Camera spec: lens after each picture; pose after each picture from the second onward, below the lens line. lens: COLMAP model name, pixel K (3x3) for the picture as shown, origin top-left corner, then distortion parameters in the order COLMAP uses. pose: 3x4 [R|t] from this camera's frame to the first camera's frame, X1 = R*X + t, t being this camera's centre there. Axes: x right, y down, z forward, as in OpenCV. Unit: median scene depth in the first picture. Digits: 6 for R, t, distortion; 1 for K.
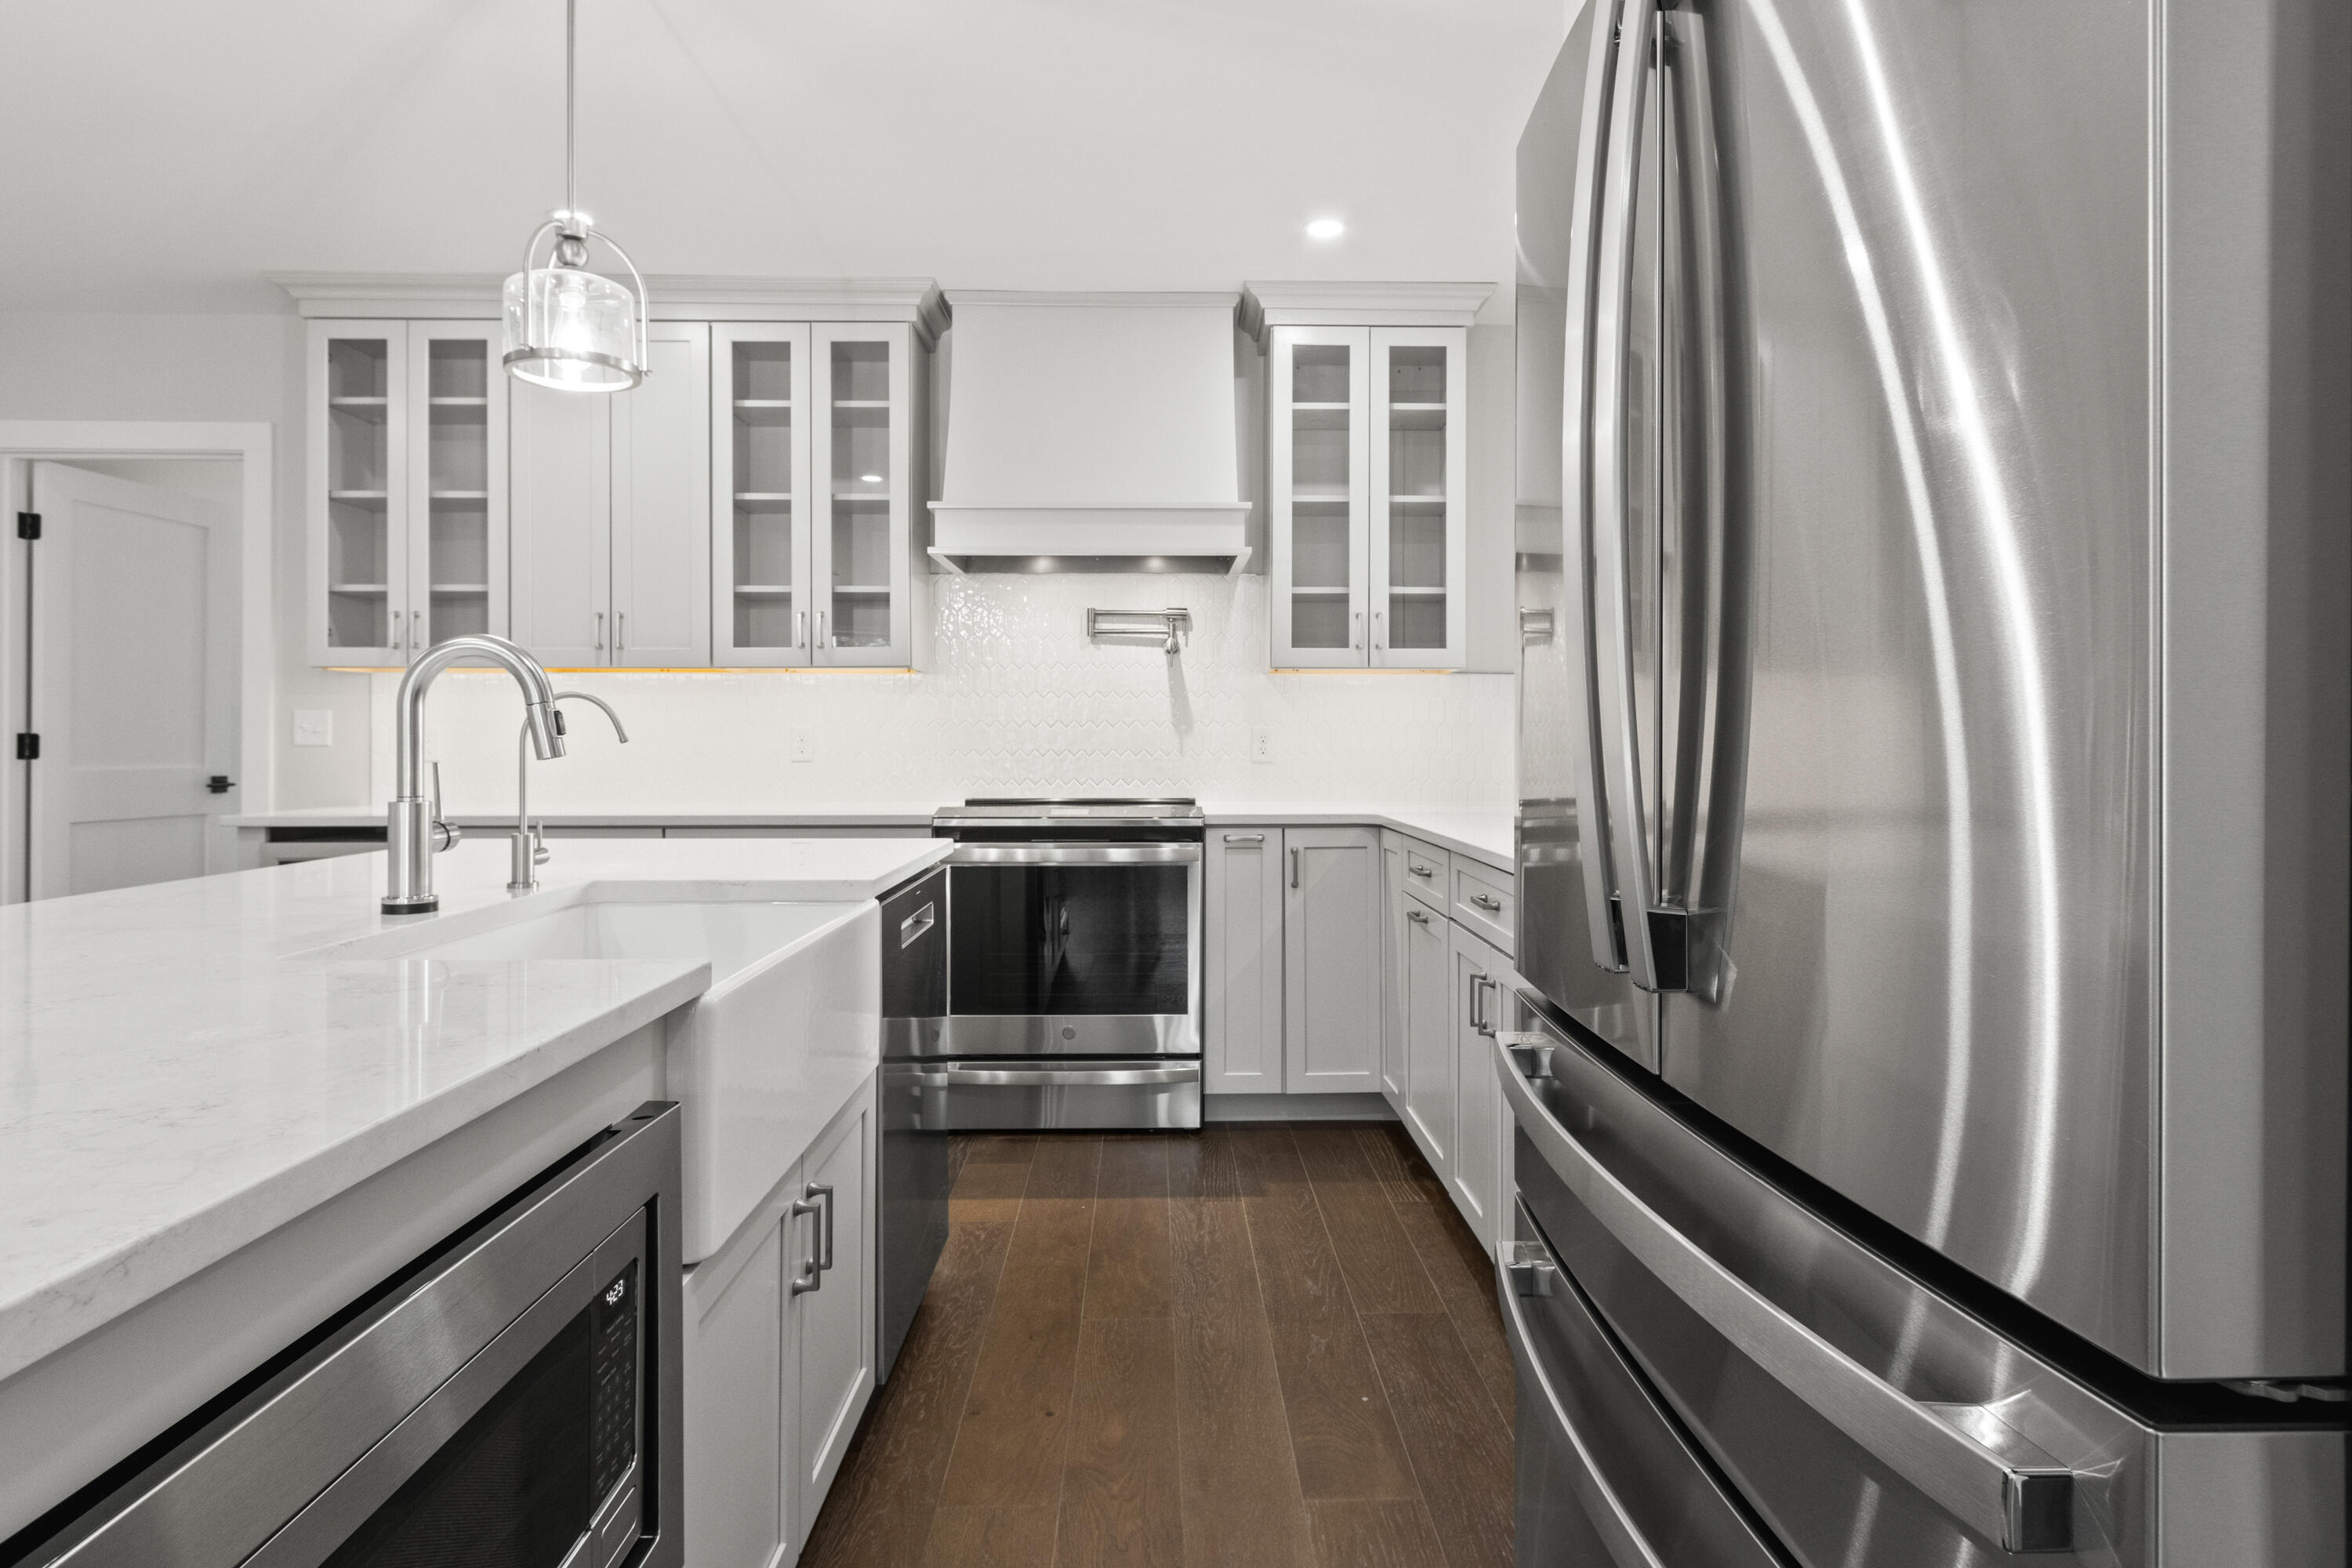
lens RADIAL K [[1274.1, 0, 1183.0], [0, 1274.1, 732.7], [0, 0, 1]] dist [0.000932, -0.001227]
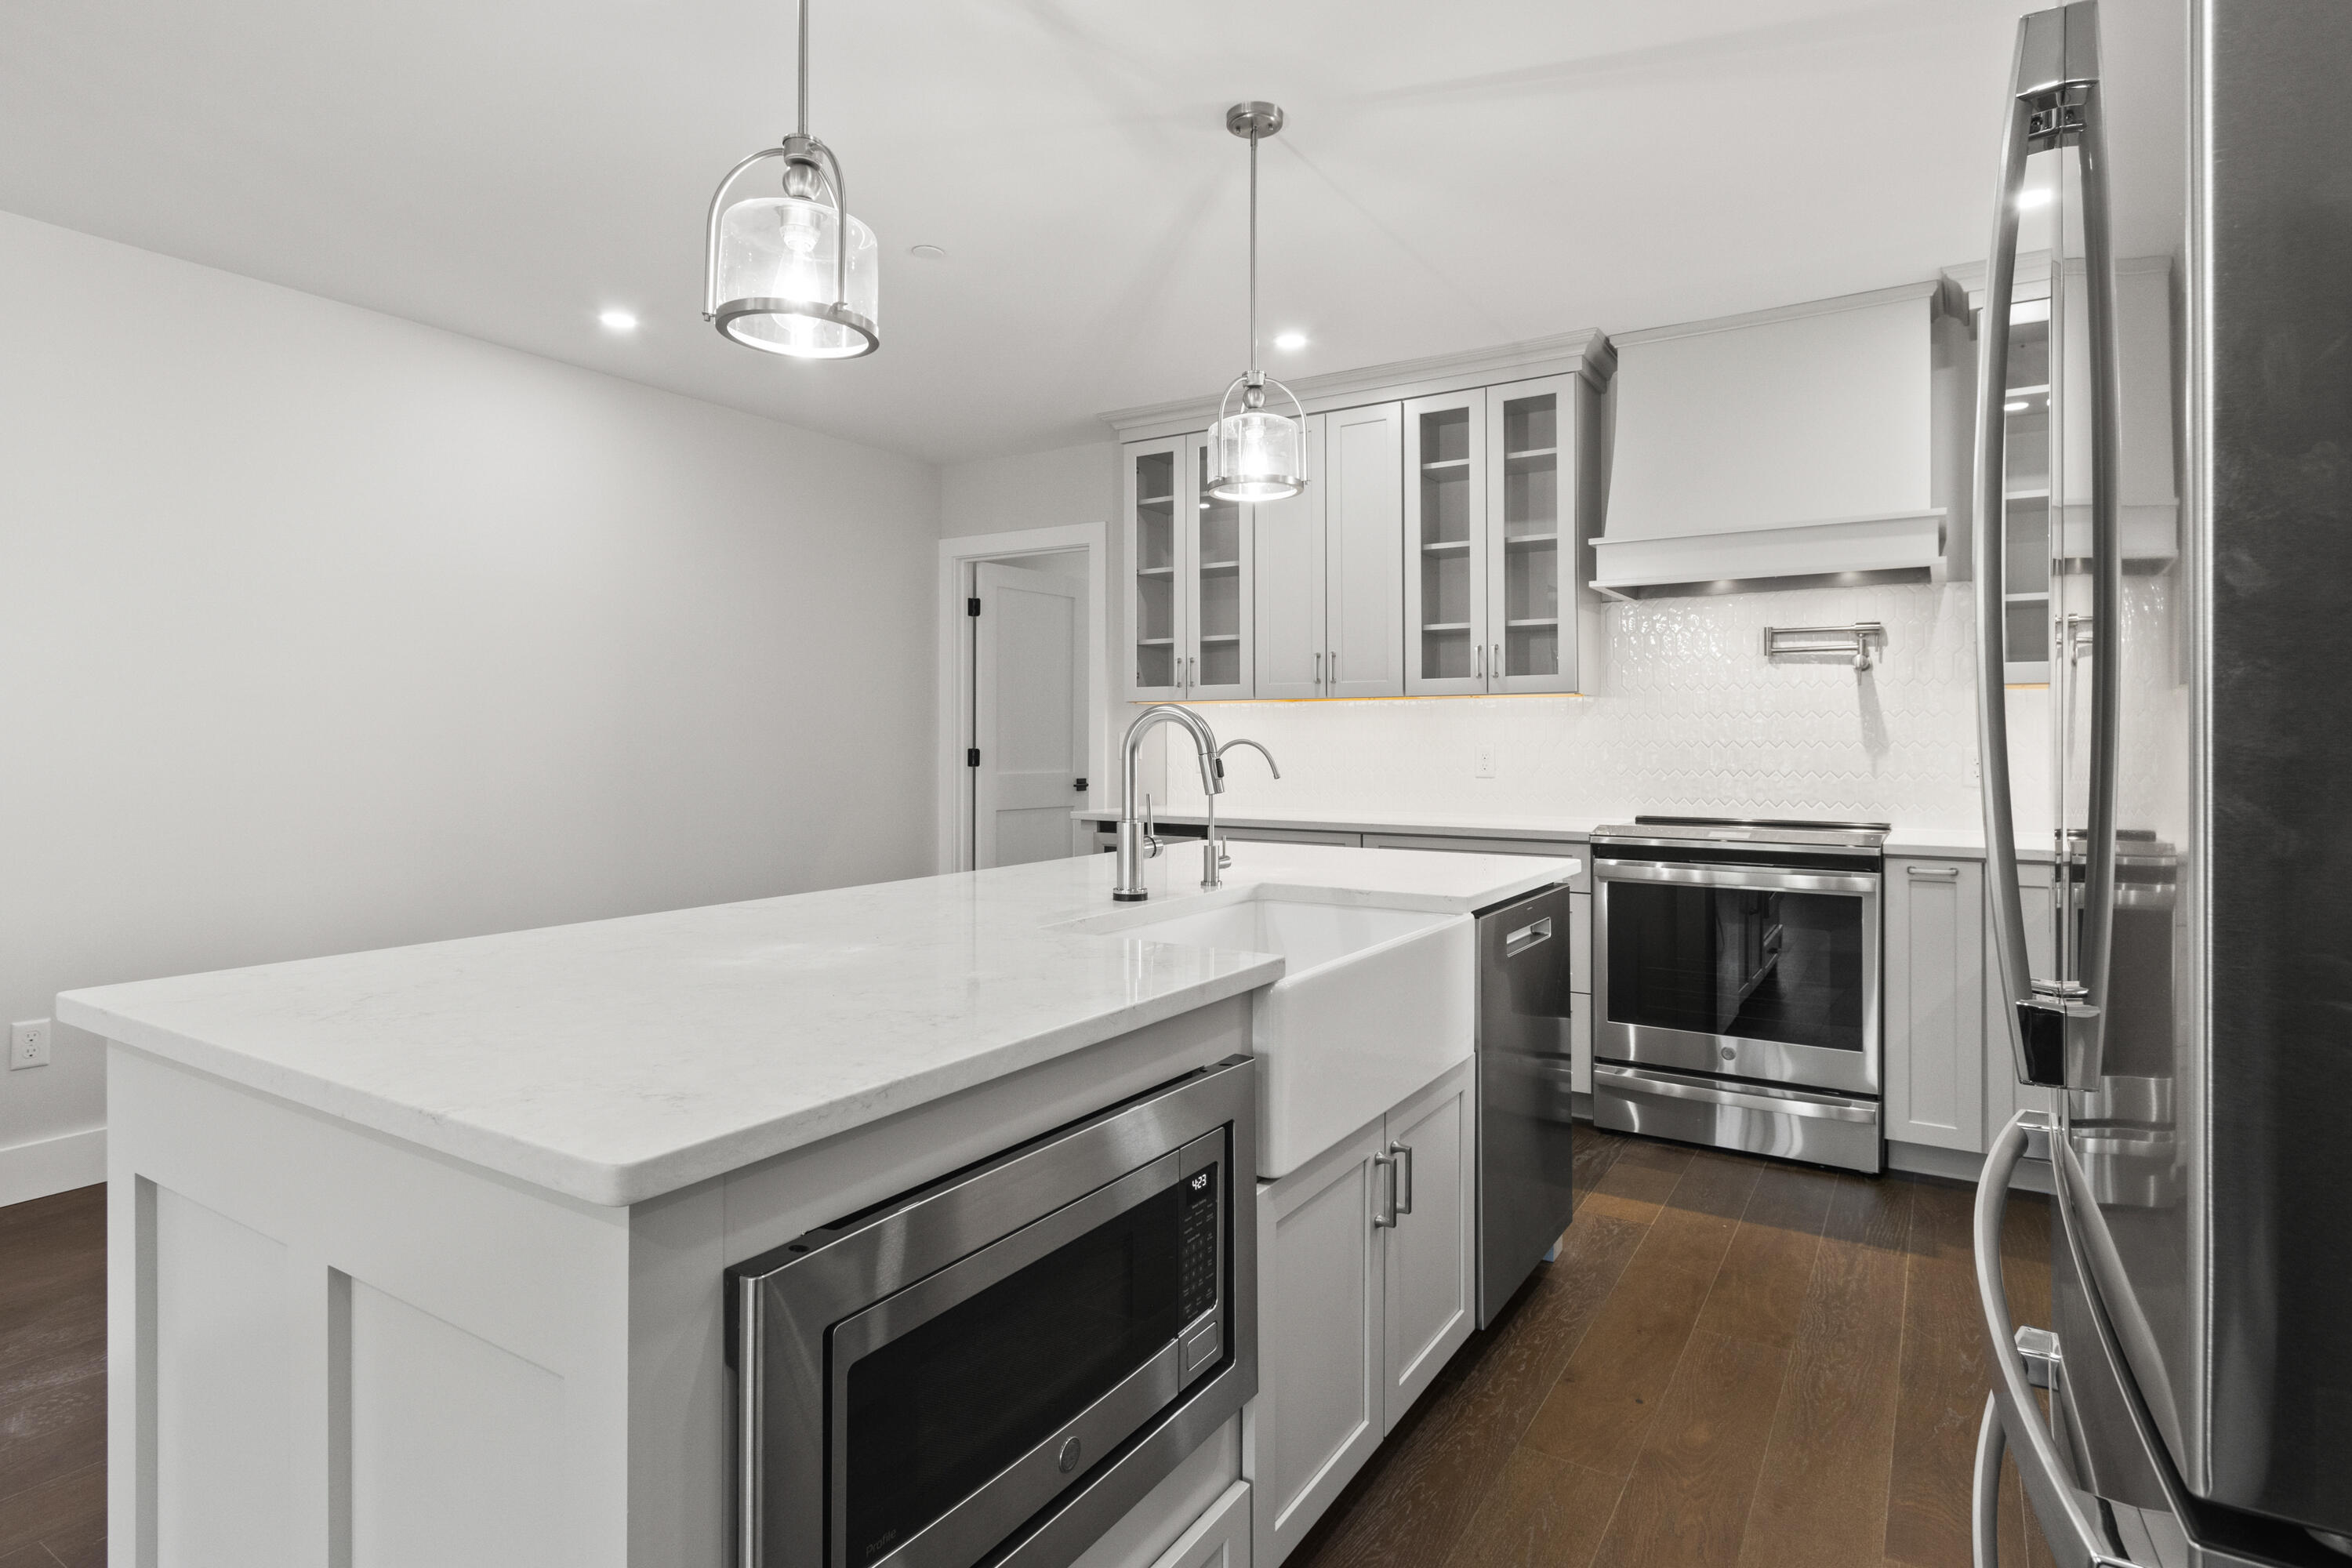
lens RADIAL K [[1224.3, 0, 1184.1], [0, 1224.3, 730.2], [0, 0, 1]] dist [0.001701, -0.000041]
pose [[0.833187, -0.003511, -0.552980, 0.081477], [0.002726, 0.999994, -0.002242, -0.018567], [0.552984, 0.000360, 0.833192, -0.044164]]
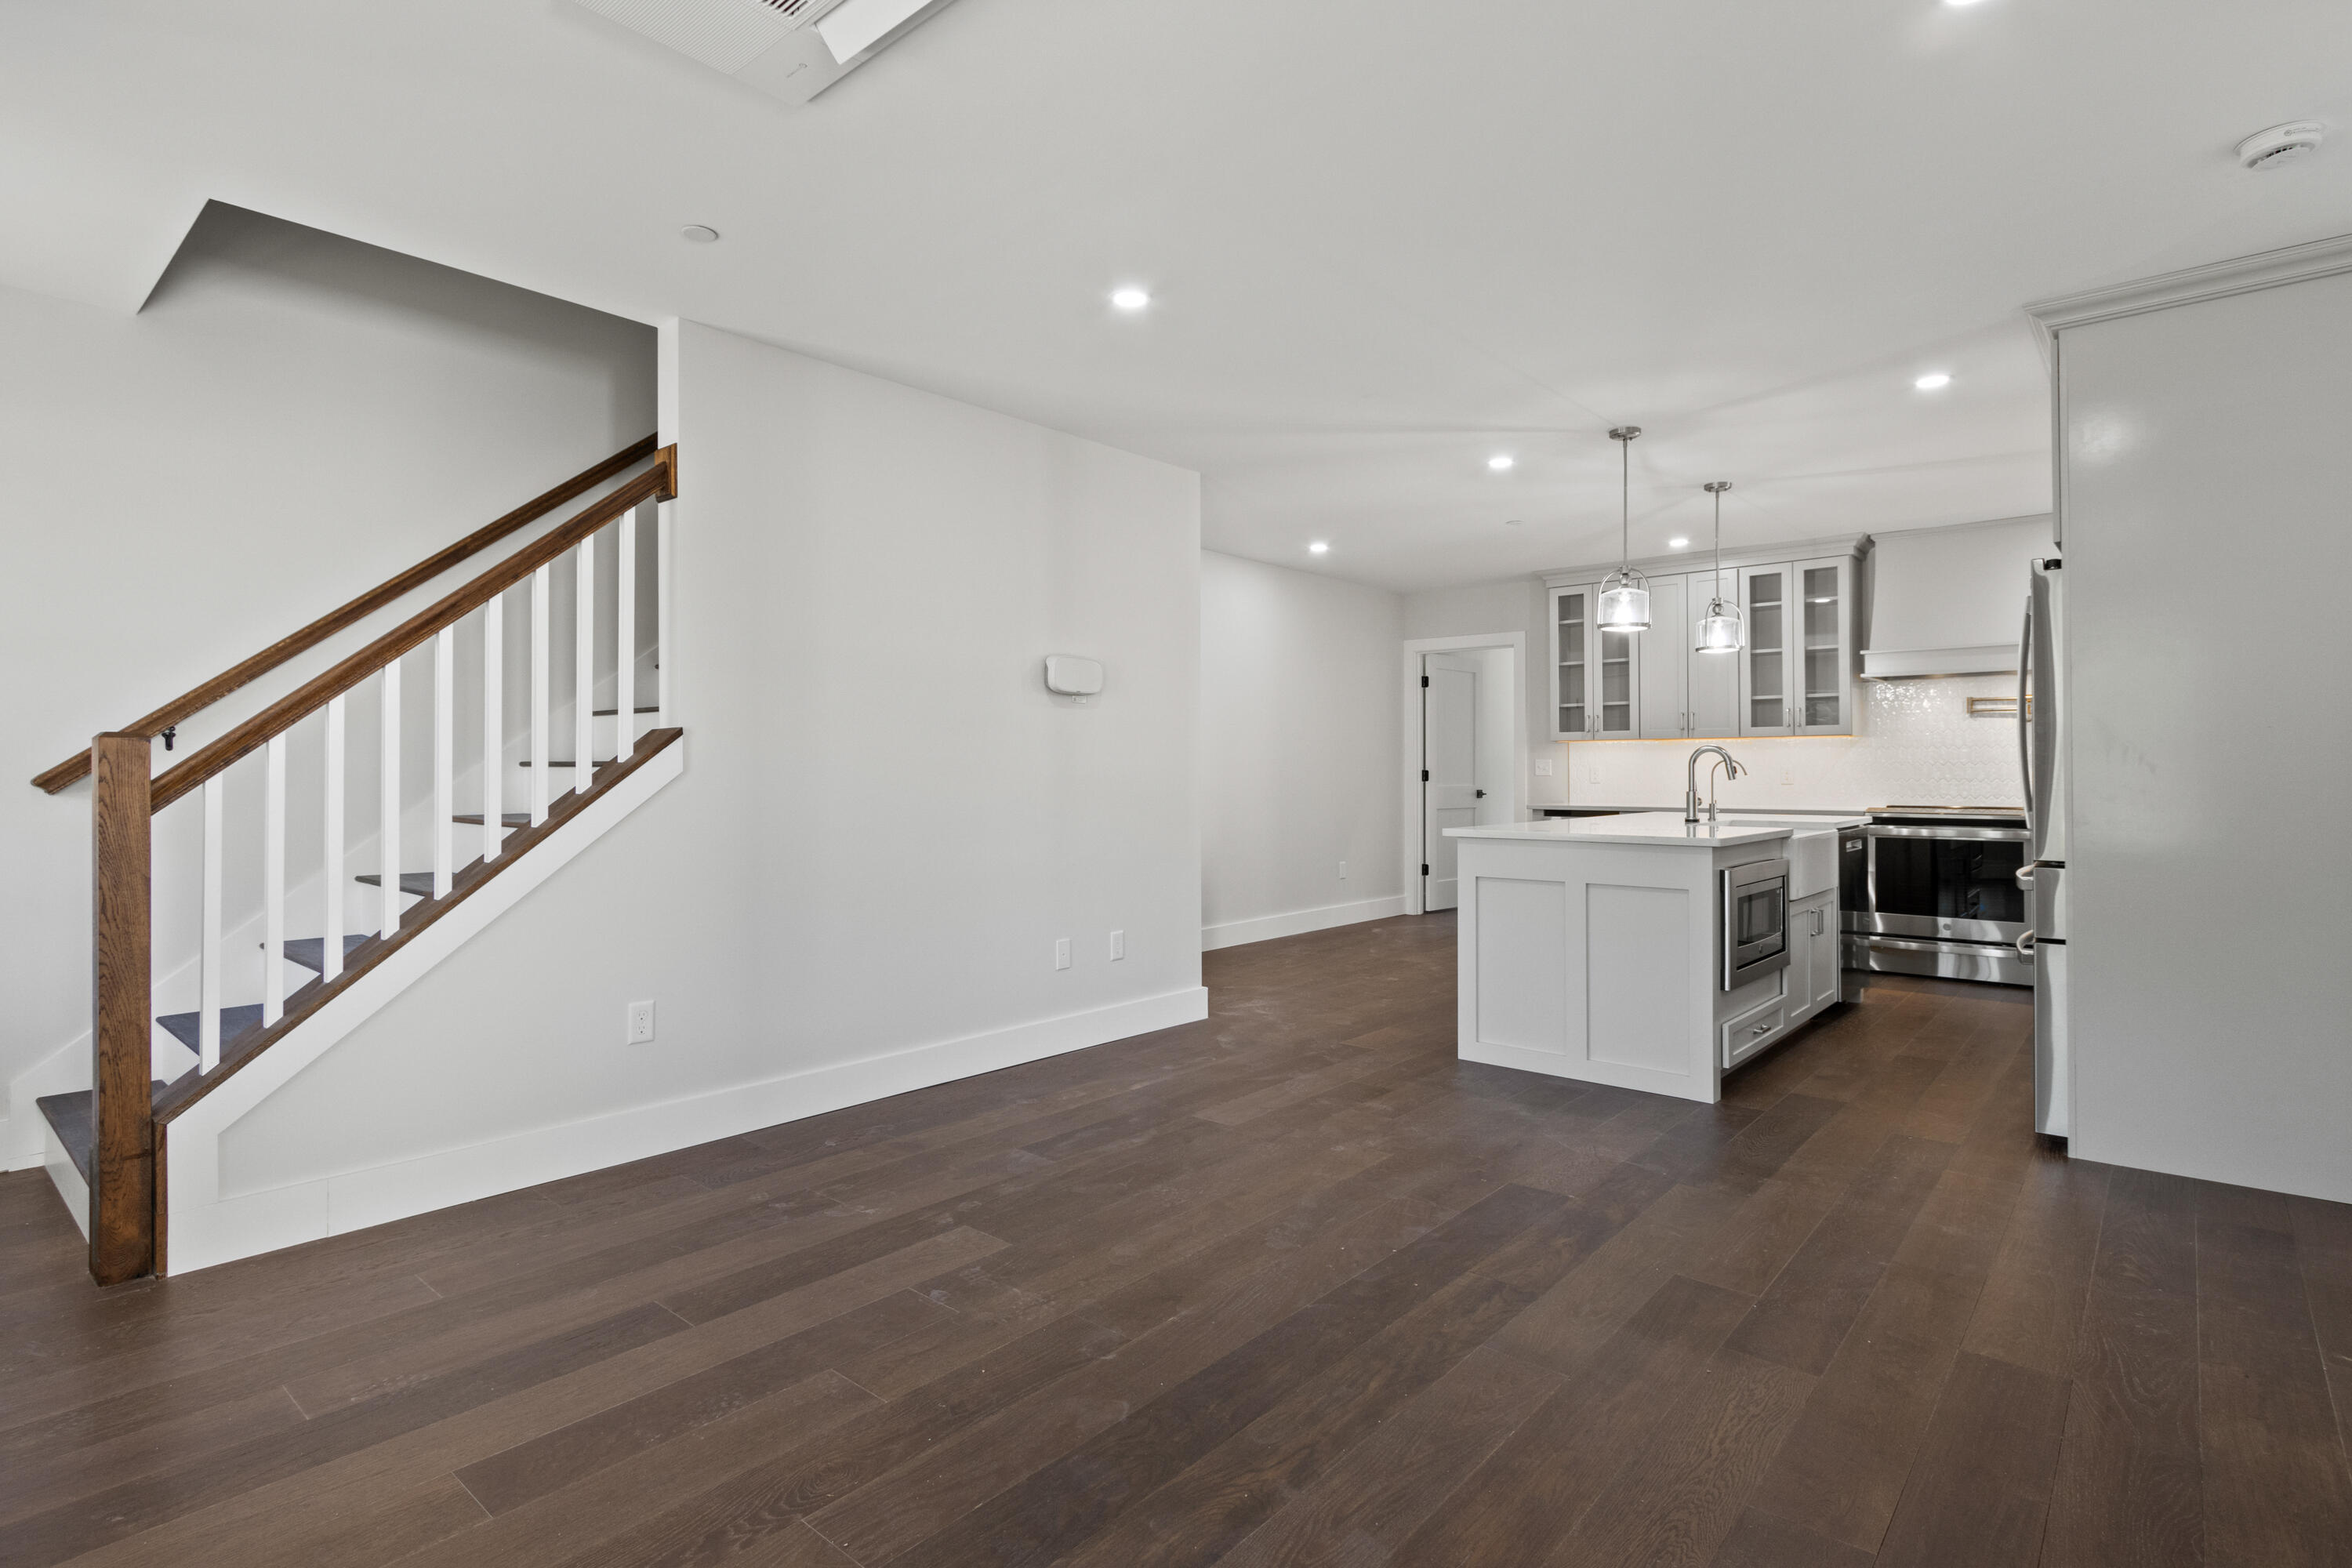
lens RADIAL K [[1165.4, 0, 1160.9], [0, 1165.4, 758.5], [0, 0, 1]] dist [0.001851, 0.000199]
pose [[0.730509, -0.008306, -0.682853, 0.225110], [0.005210, 0.999965, -0.006590, -0.010263], [0.682883, 0.001256, 0.730527, -0.991007]]
